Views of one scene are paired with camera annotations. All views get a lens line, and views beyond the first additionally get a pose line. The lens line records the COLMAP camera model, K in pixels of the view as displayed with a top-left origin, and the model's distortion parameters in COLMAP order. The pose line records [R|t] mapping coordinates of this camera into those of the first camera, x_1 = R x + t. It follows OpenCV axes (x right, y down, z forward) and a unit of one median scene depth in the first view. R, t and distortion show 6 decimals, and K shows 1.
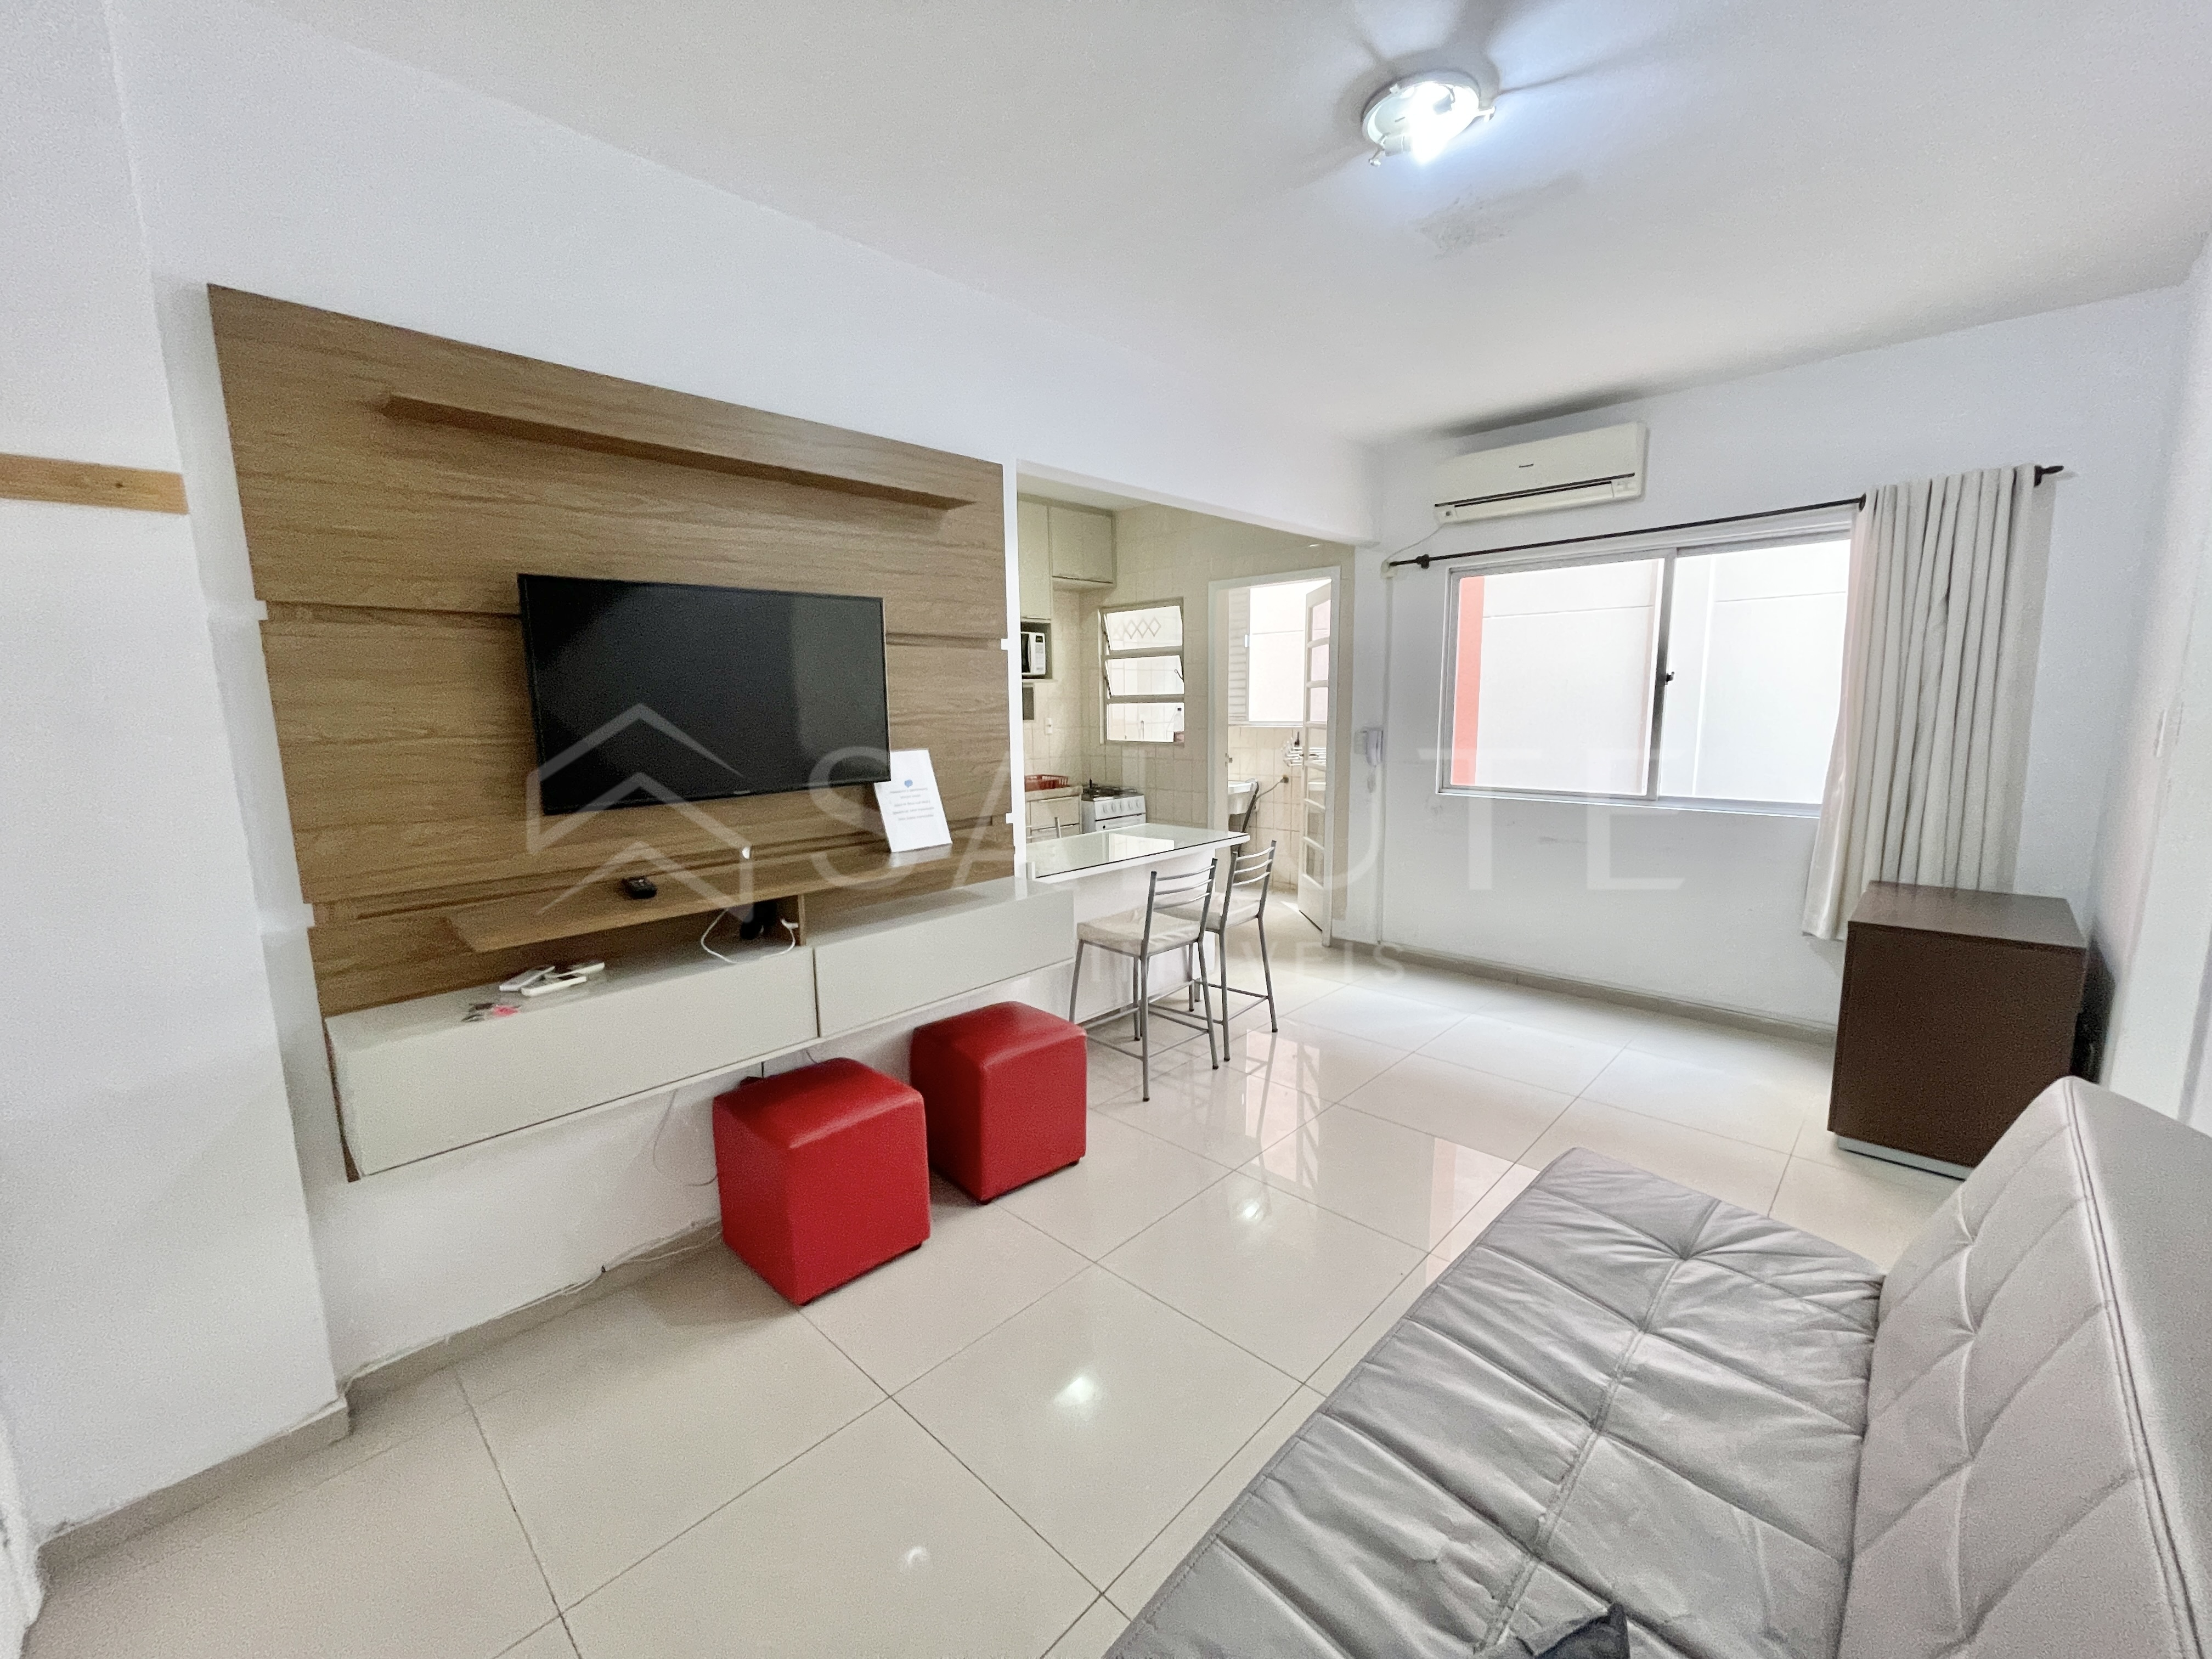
lens RADIAL K [[890.9, 0, 1090.8], [0, 890.9, 836.1], [0, 0, 1]] dist [0.001788, -0.000500]
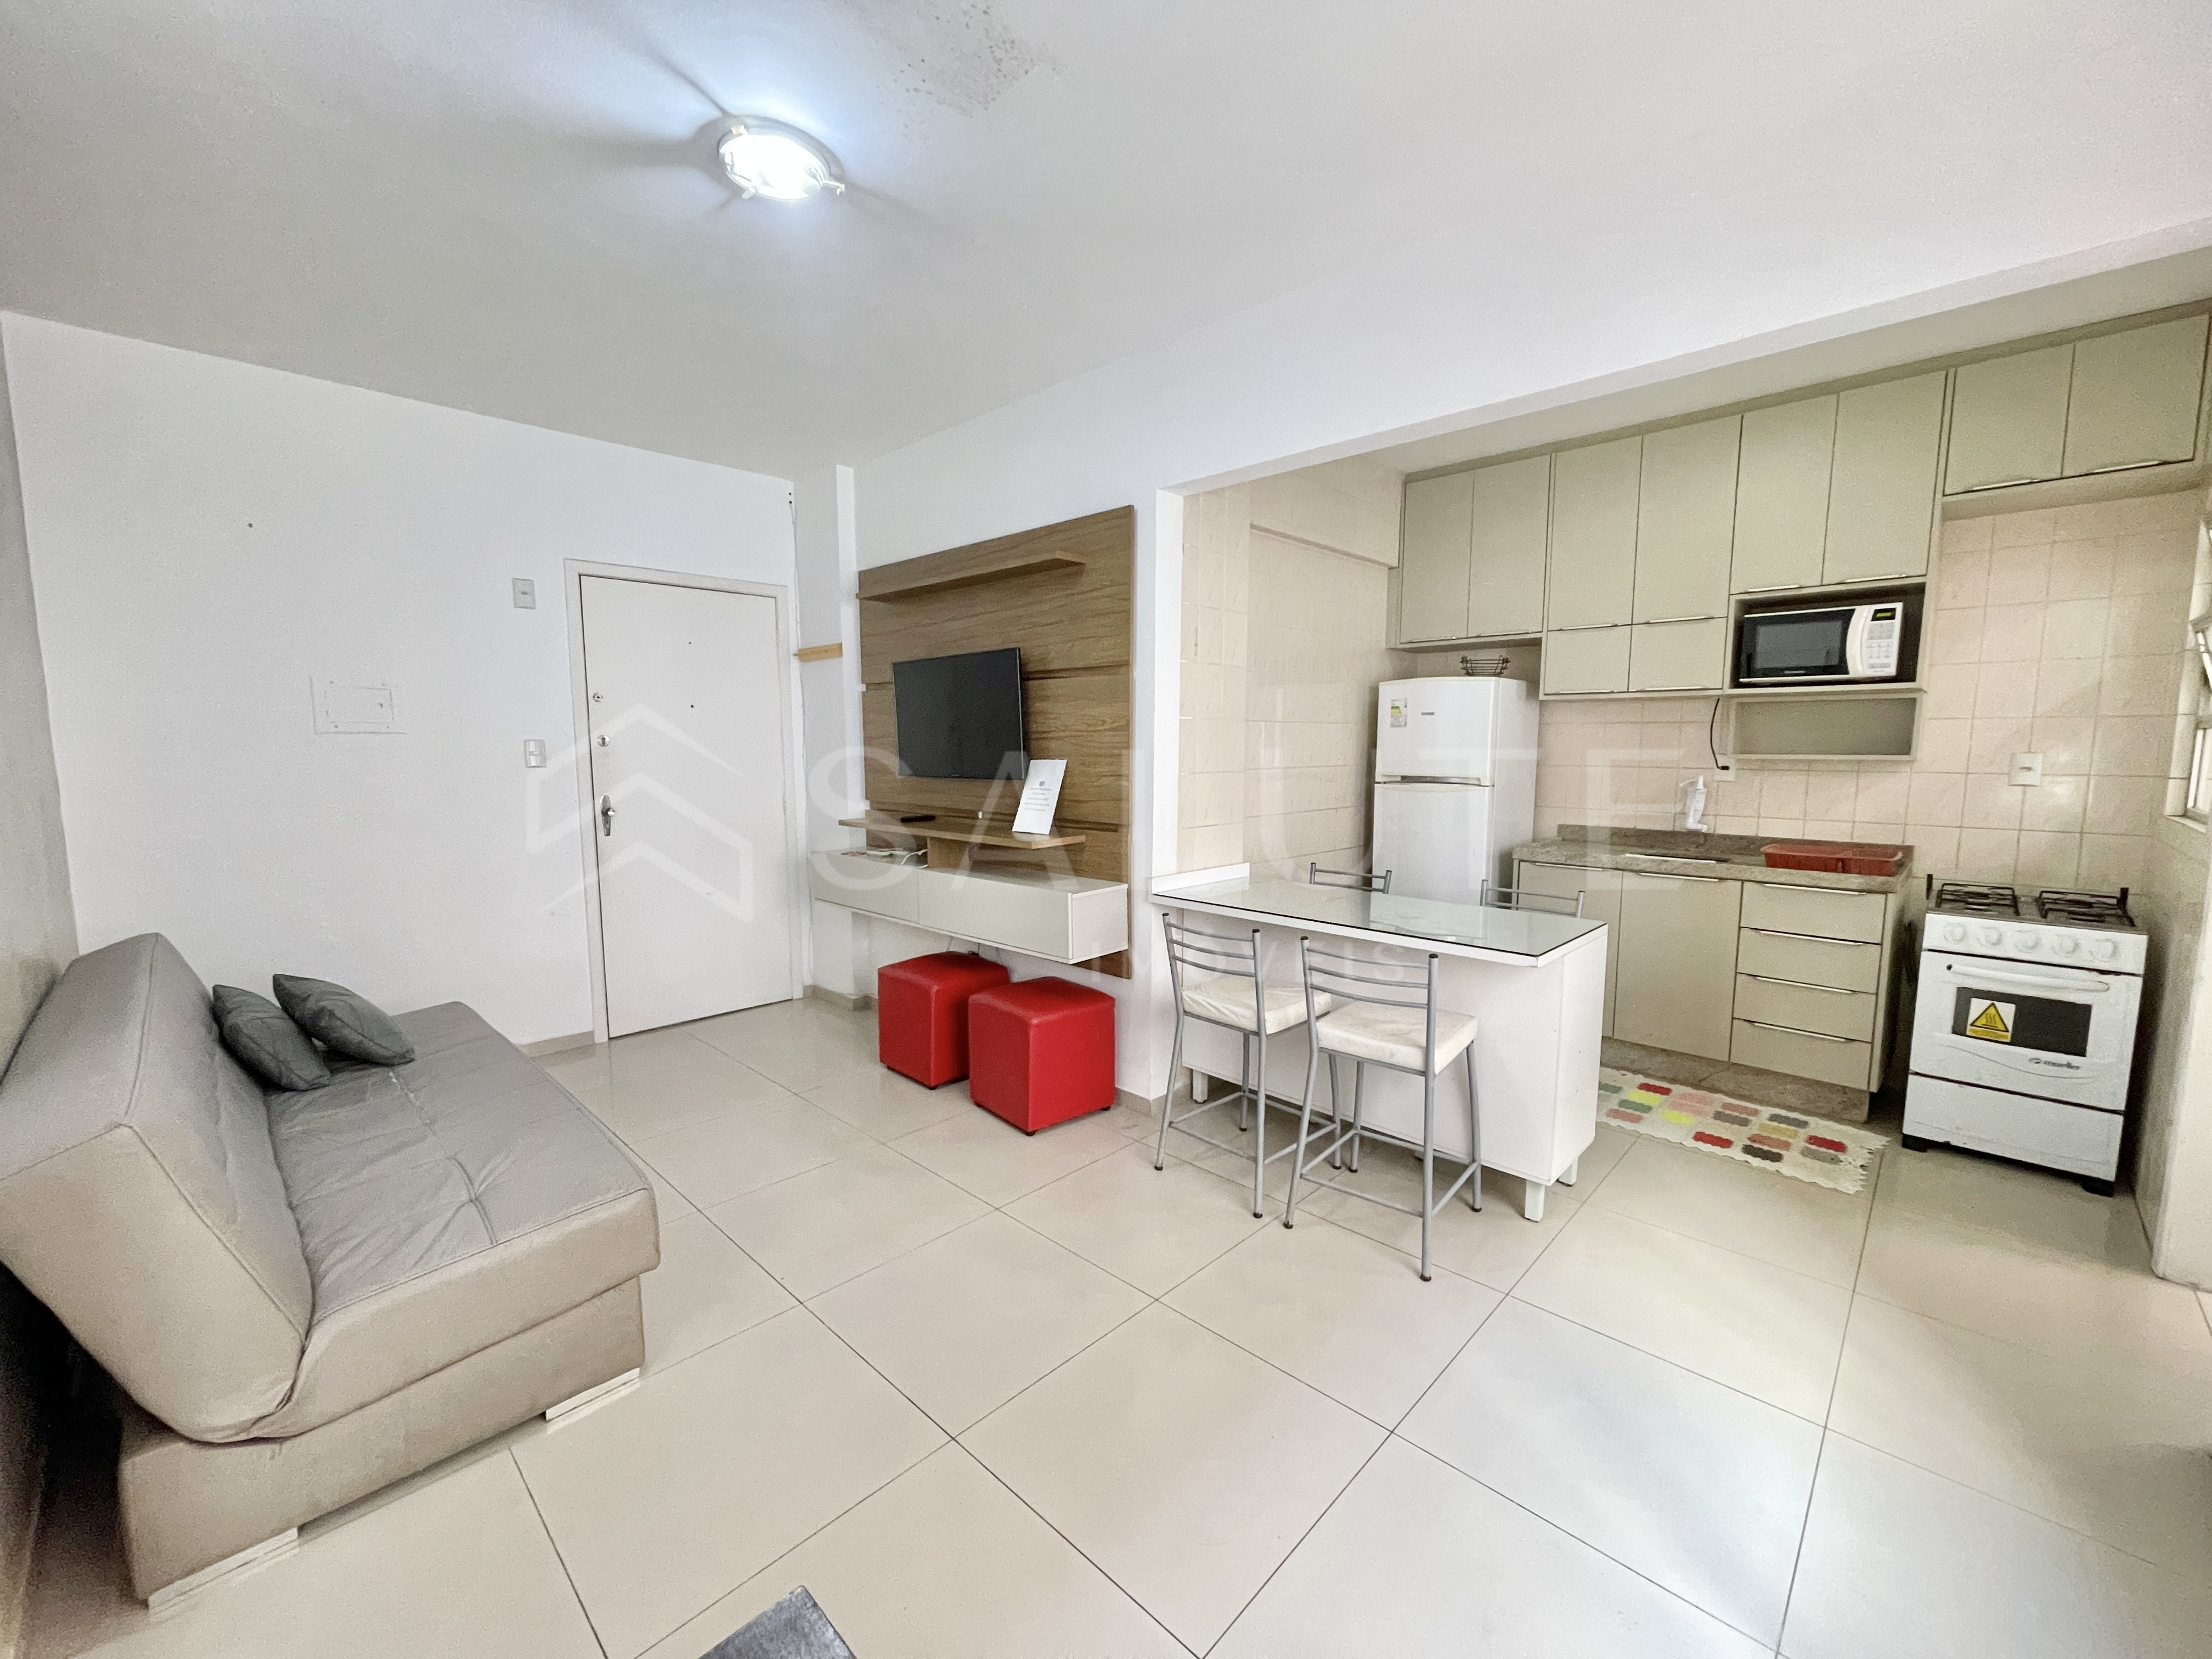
lens RADIAL K [[890.9, 0, 1101.1], [0, 890.9, 835.9], [0, 0, 1]] dist [0.001788, -0.000500]
pose [[0.002312, 0.124949, -0.992160, 0.694847], [-0.151168, 0.980805, 0.123167, -0.099612], [0.988505, 0.149698, 0.021156, 0.673109]]
